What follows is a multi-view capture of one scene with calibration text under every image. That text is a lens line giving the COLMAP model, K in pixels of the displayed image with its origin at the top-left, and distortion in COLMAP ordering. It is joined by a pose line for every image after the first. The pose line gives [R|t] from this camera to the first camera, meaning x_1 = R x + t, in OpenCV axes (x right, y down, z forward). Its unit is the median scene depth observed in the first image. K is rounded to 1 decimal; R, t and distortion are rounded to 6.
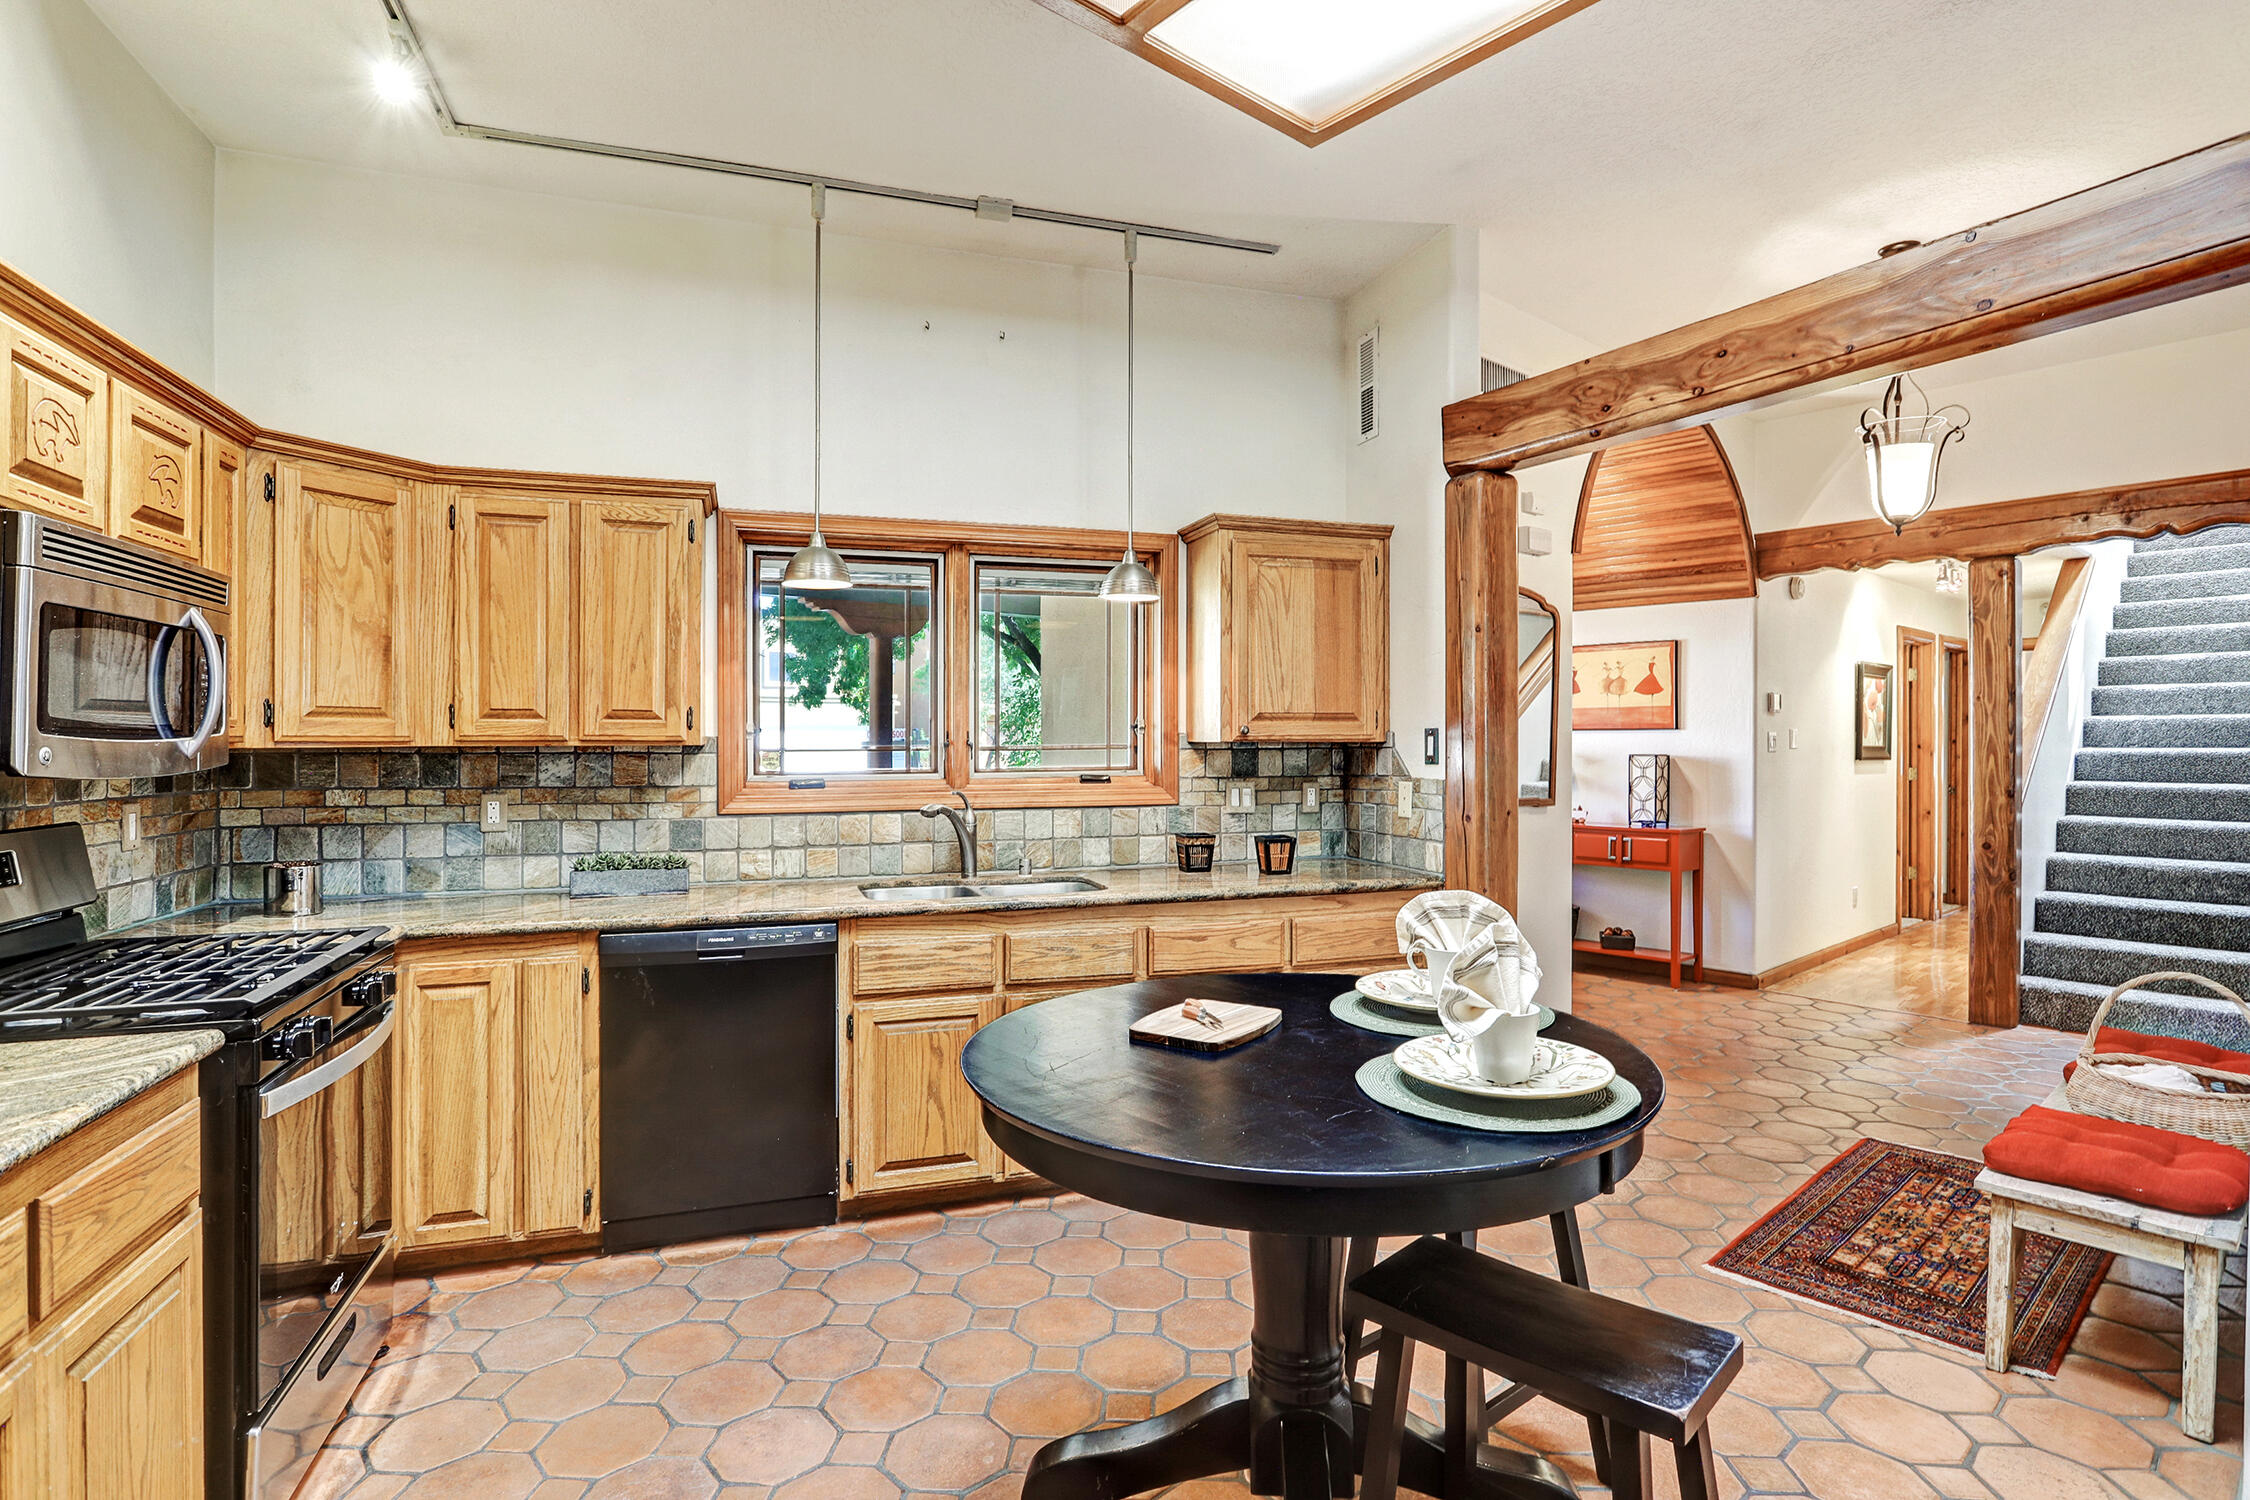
lens RADIAL K [[1221.9, 0, 1125.0], [0, 1221.9, 750.0], [0, 0, 1]] dist [-0.000245, 0.000055]
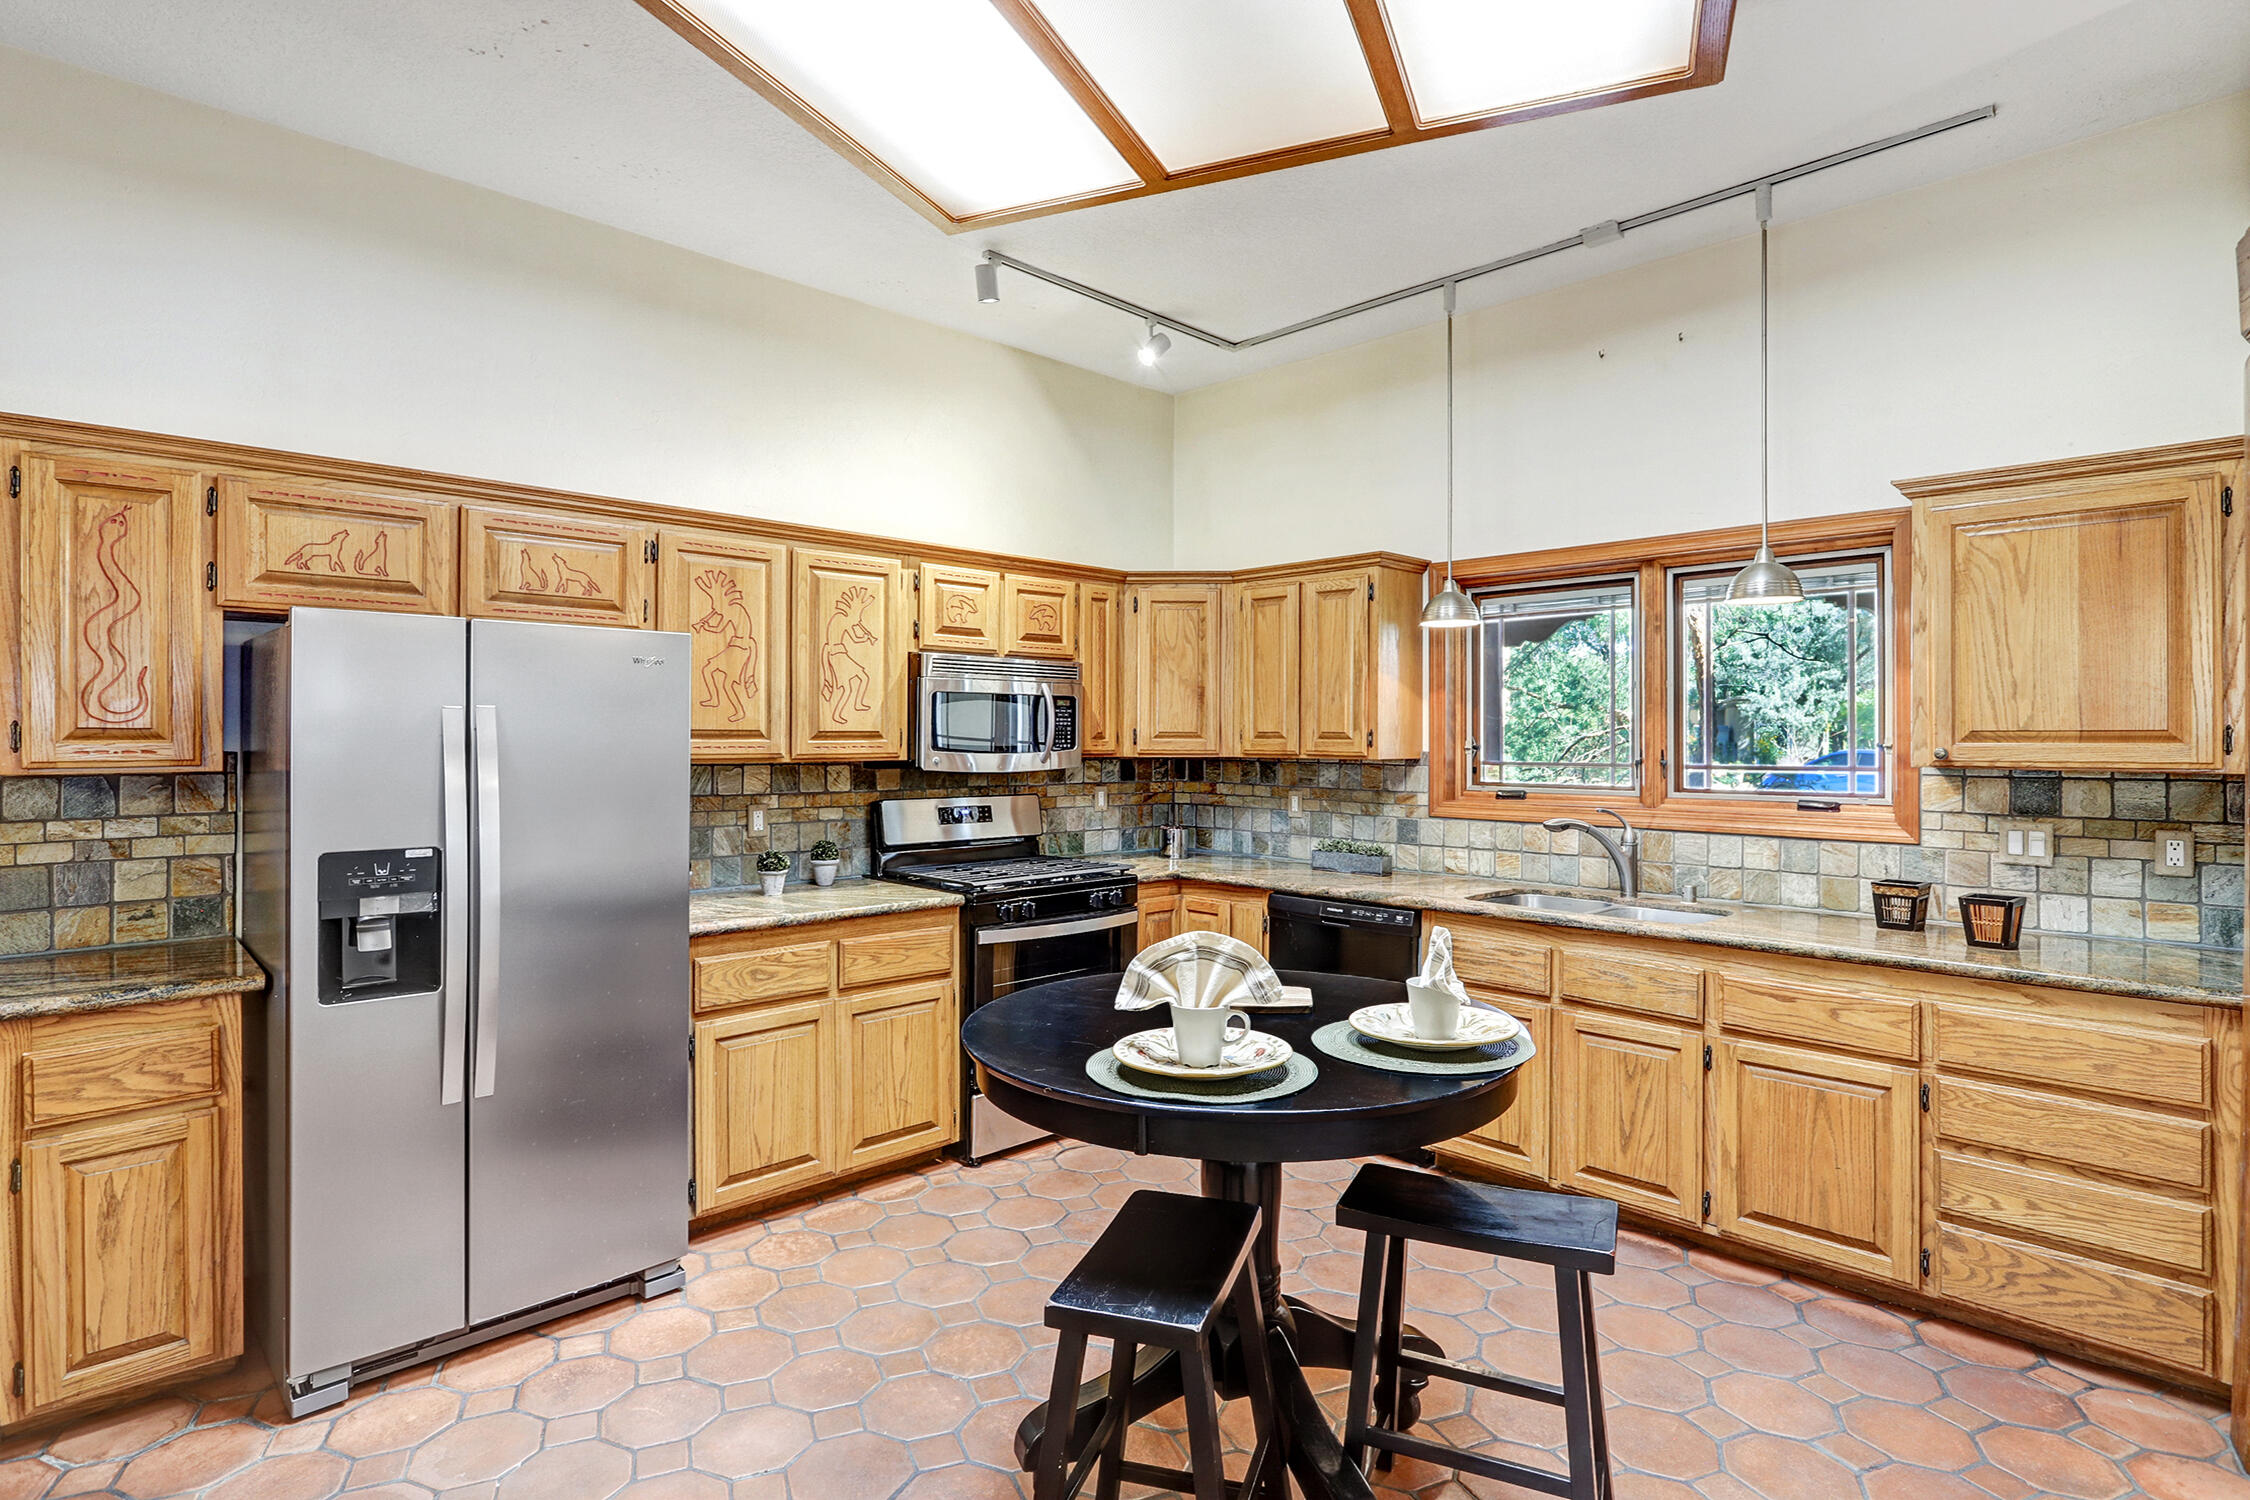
lens RADIAL K [[1147.8, 0, 1125.0], [0, 1147.8, 750.0], [0, 0, 1]] dist [0.001291, 0.001003]
pose [[0.419596, 0.011630, -0.907636, 0.592389], [-0.015920, 0.999858, 0.005452, -0.015241], [0.907571, 0.012162, 0.419722, 0.249243]]
